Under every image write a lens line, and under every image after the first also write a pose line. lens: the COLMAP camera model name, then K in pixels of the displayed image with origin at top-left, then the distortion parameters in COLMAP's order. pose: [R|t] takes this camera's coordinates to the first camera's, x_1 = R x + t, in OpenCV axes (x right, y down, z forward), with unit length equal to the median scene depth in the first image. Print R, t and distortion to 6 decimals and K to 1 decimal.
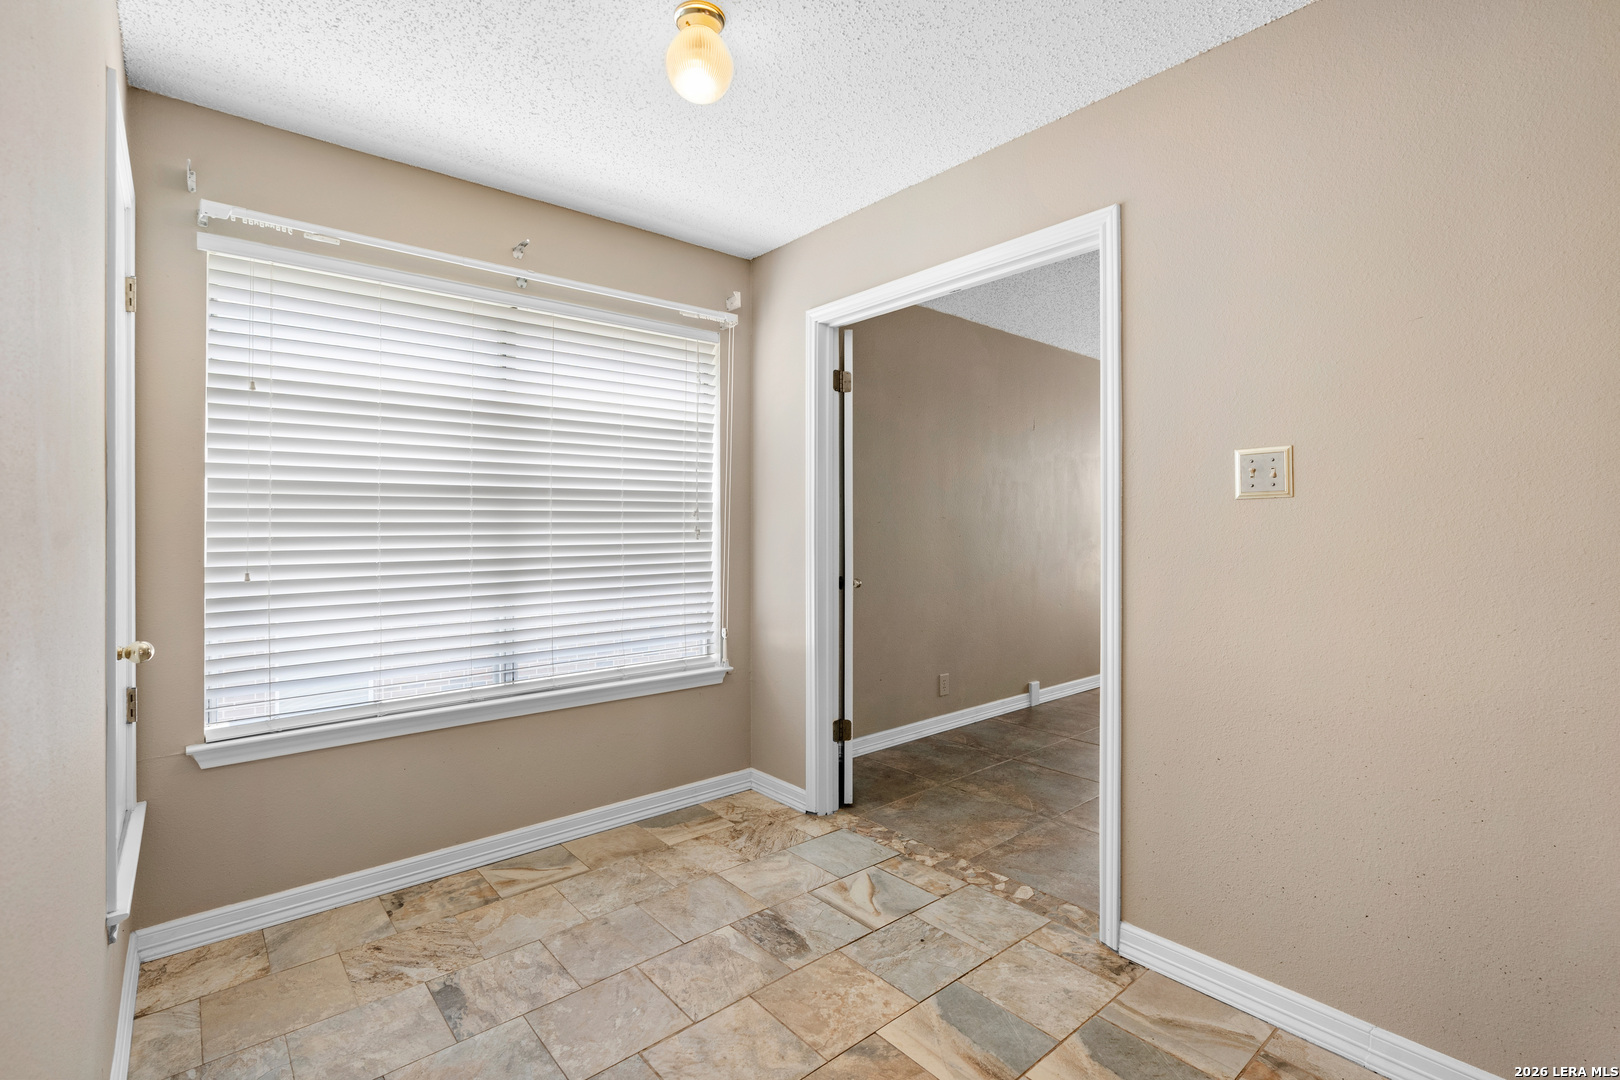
lens RADIAL K [[734.5, 0, 809.0], [0, 734.5, 528.3], [0, 0, 1]] dist [-0.009597, 0.003748]
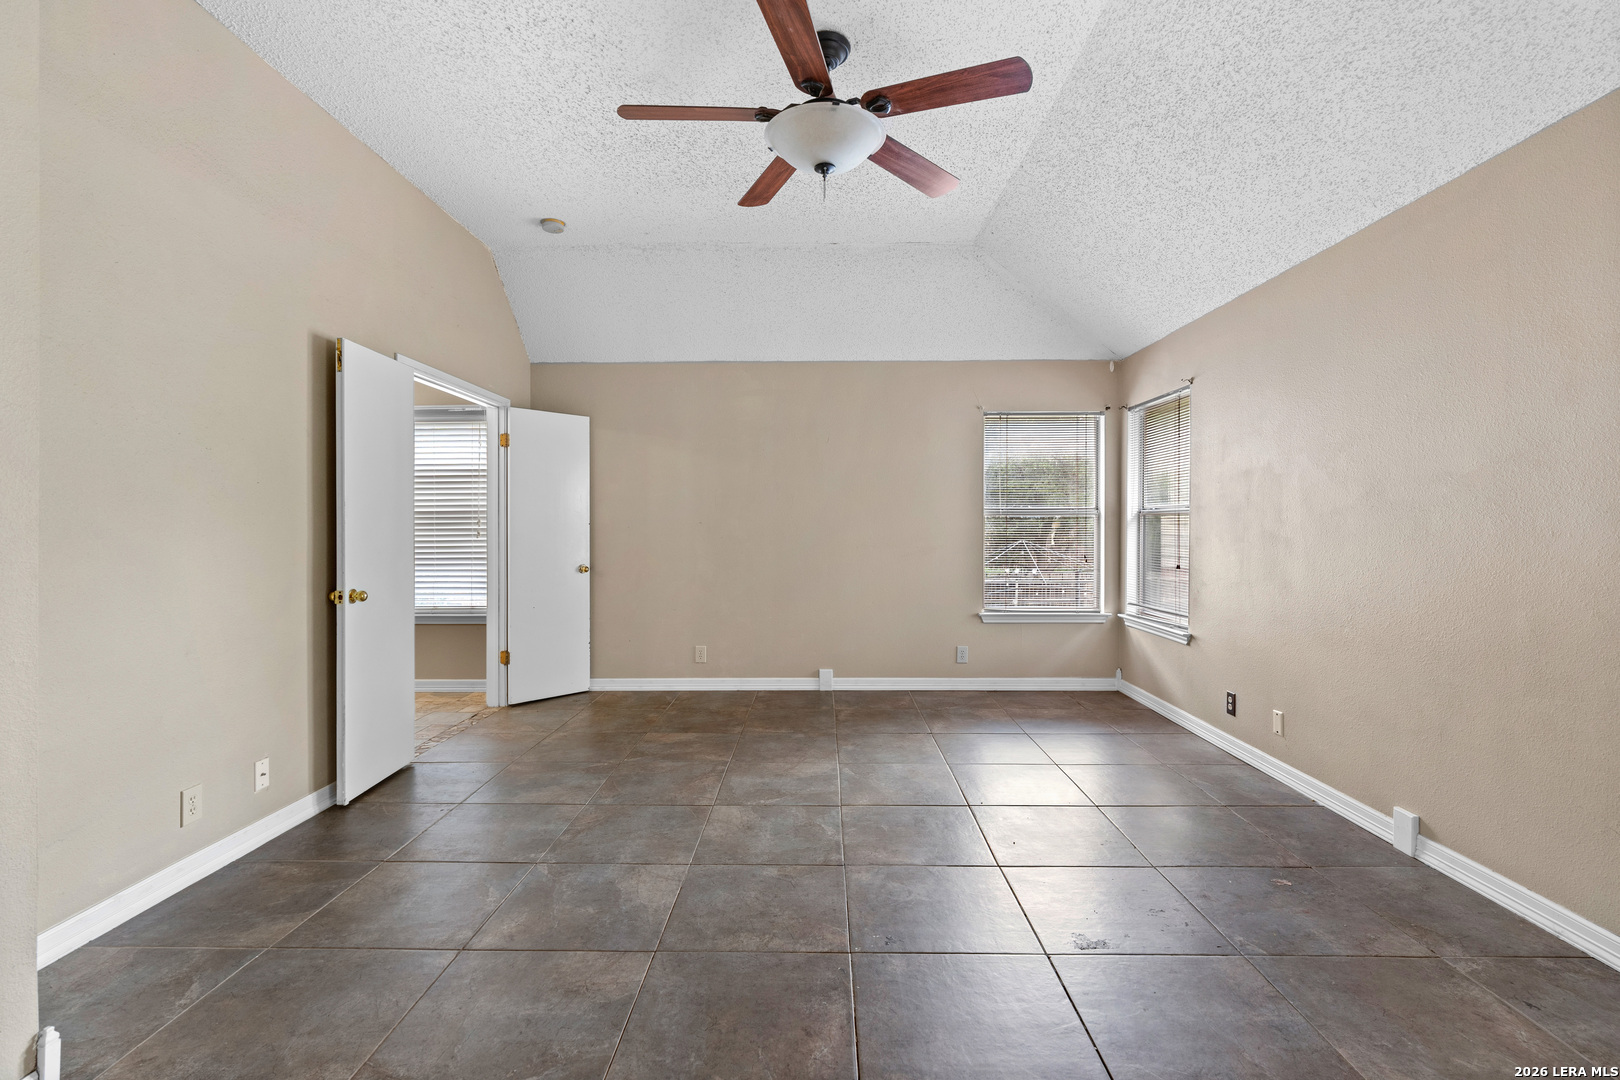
lens RADIAL K [[734.5, 0, 811.3], [0, 734.5, 534.3], [0, 0, 1]] dist [-0.009597, 0.003748]
pose [[0.754266, 0.006196, -0.656540, 1.195324], [-0.001327, 0.999968, 0.007912, -0.006287], [0.656567, -0.005096, 0.754250, 0.168857]]
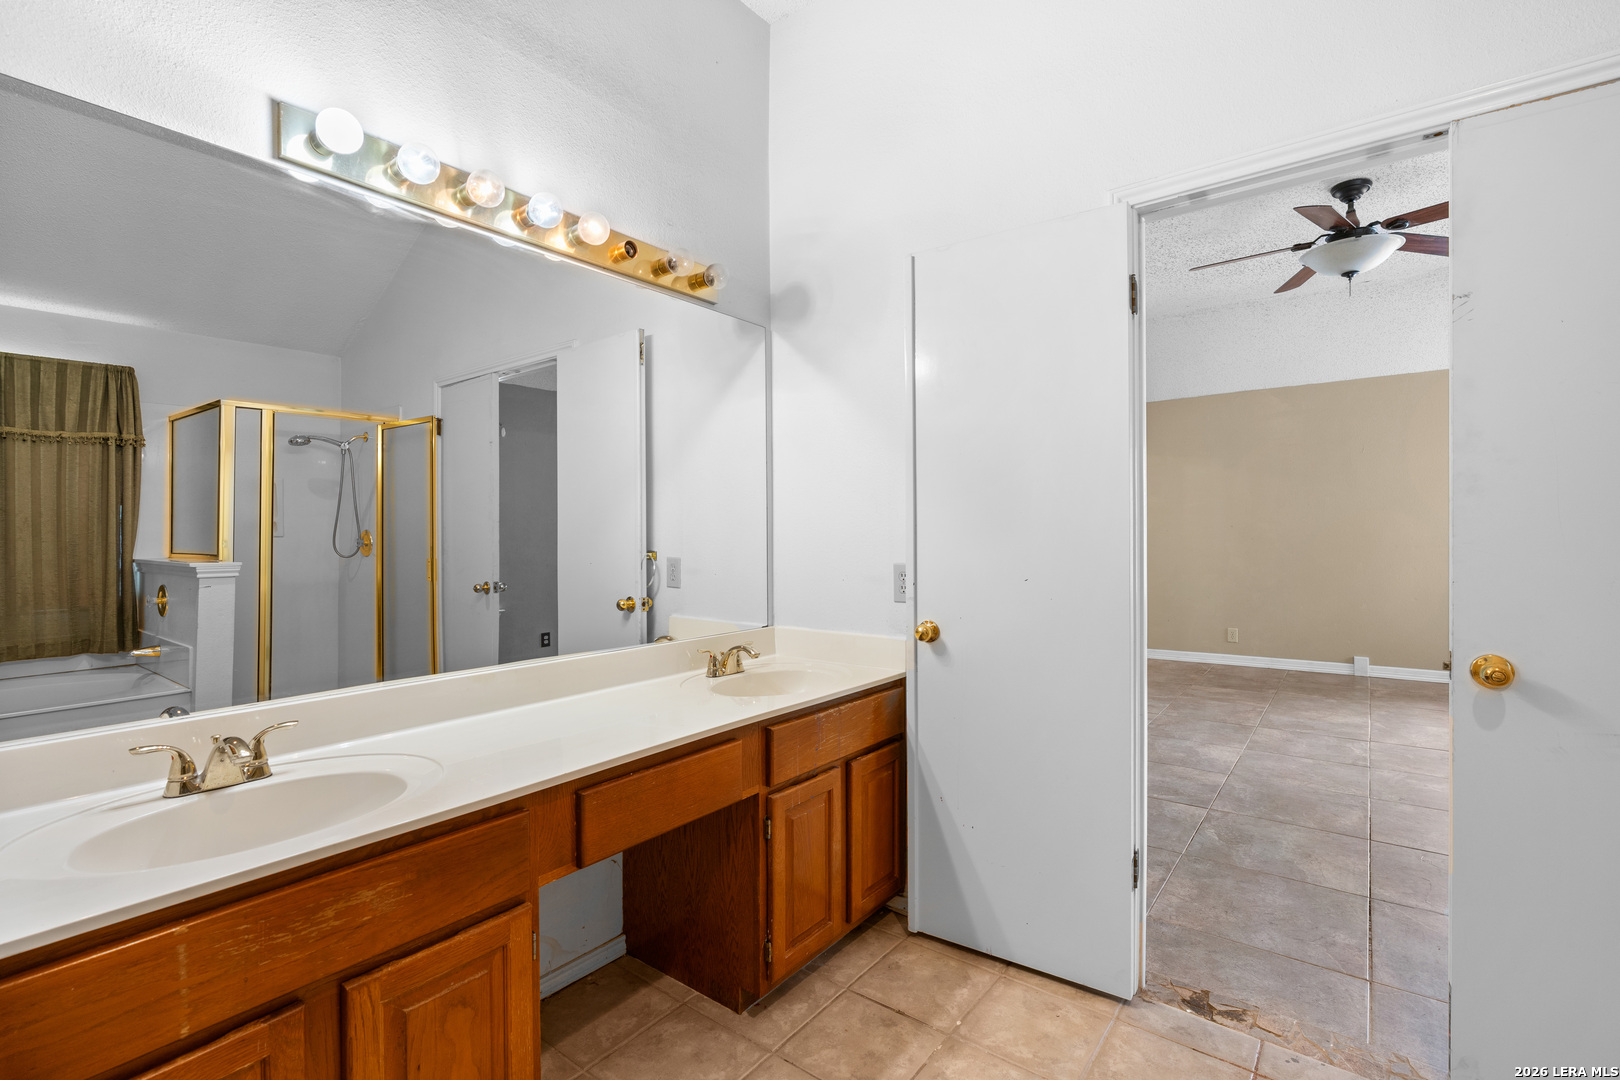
lens RADIAL K [[734.5, 0, 813.0], [0, 734.5, 537.2], [0, 0, 1]] dist [-0.009597, 0.003748]
pose [[0.217728, 0.002972, -0.976005, 1.532551], [0.007157, 0.999964, 0.004642, -0.006204], [0.975983, -0.007996, 0.217699, -0.199669]]
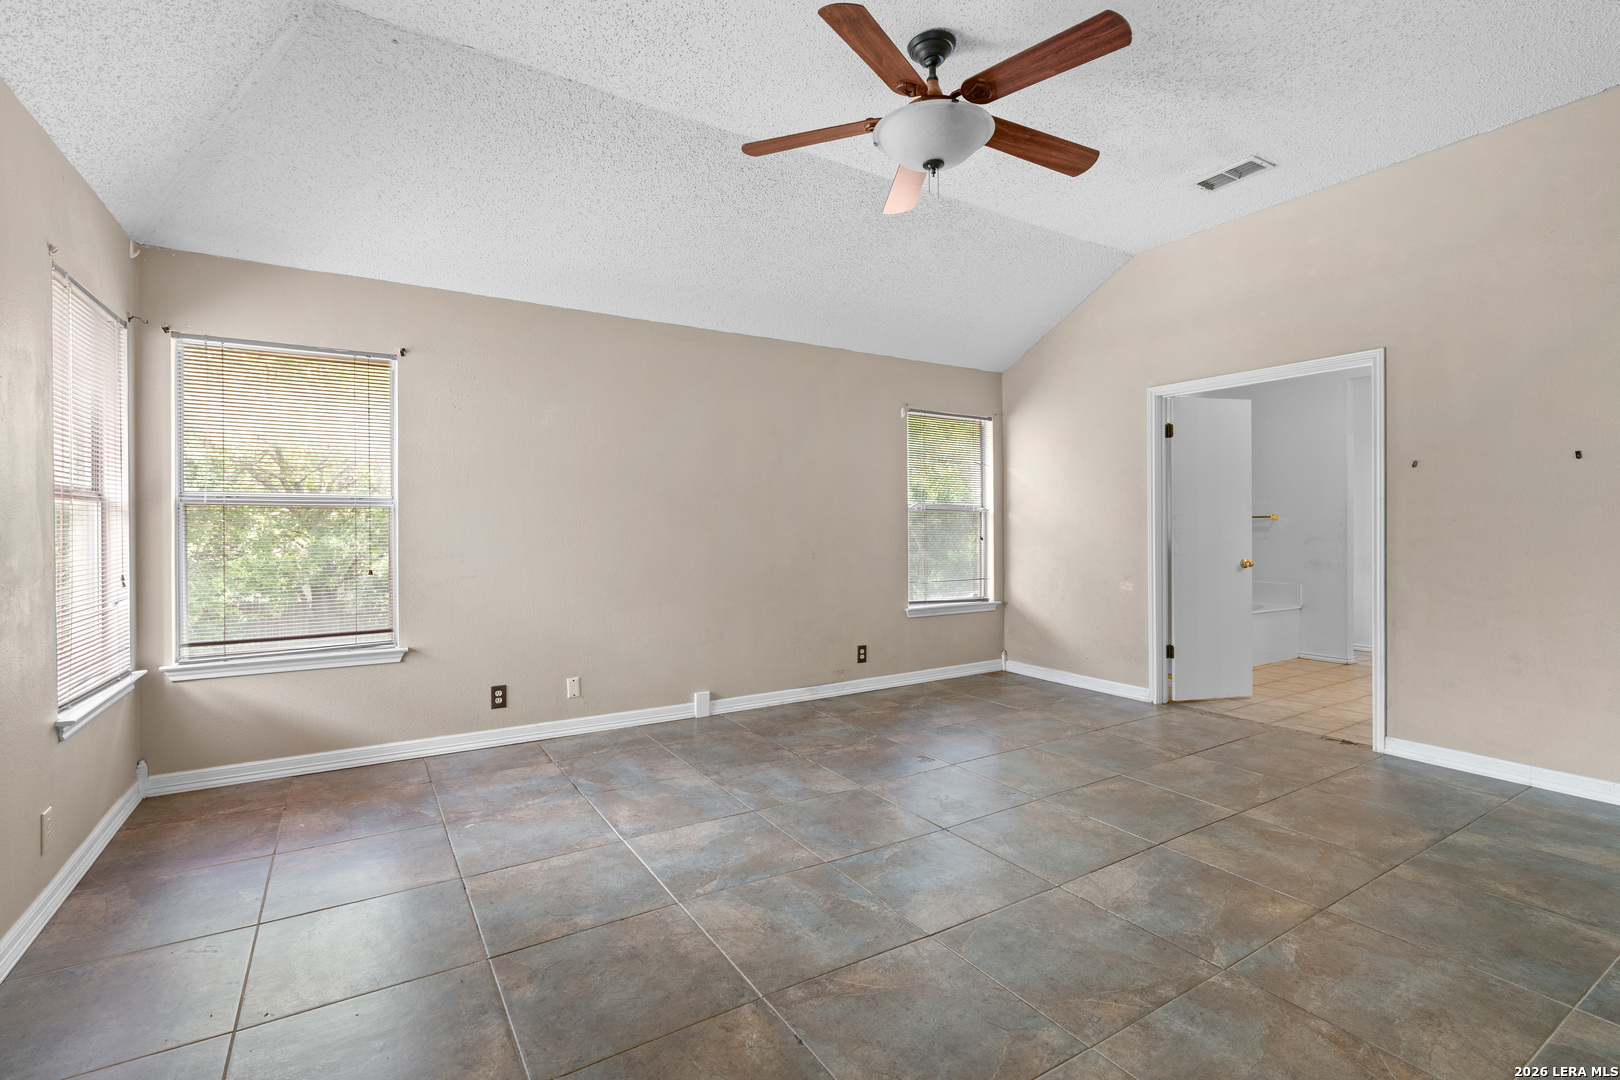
lens RADIAL K [[734.5, 0, 816.9], [0, 734.5, 536.4], [0, 0, 1]] dist [-0.009597, 0.003748]
pose [[0.143326, -0.016753, 0.989534, 0.079109], [0.004184, 0.999858, 0.016322, -0.006119], [-0.989667, 0.001801, 0.143376, 0.692403]]
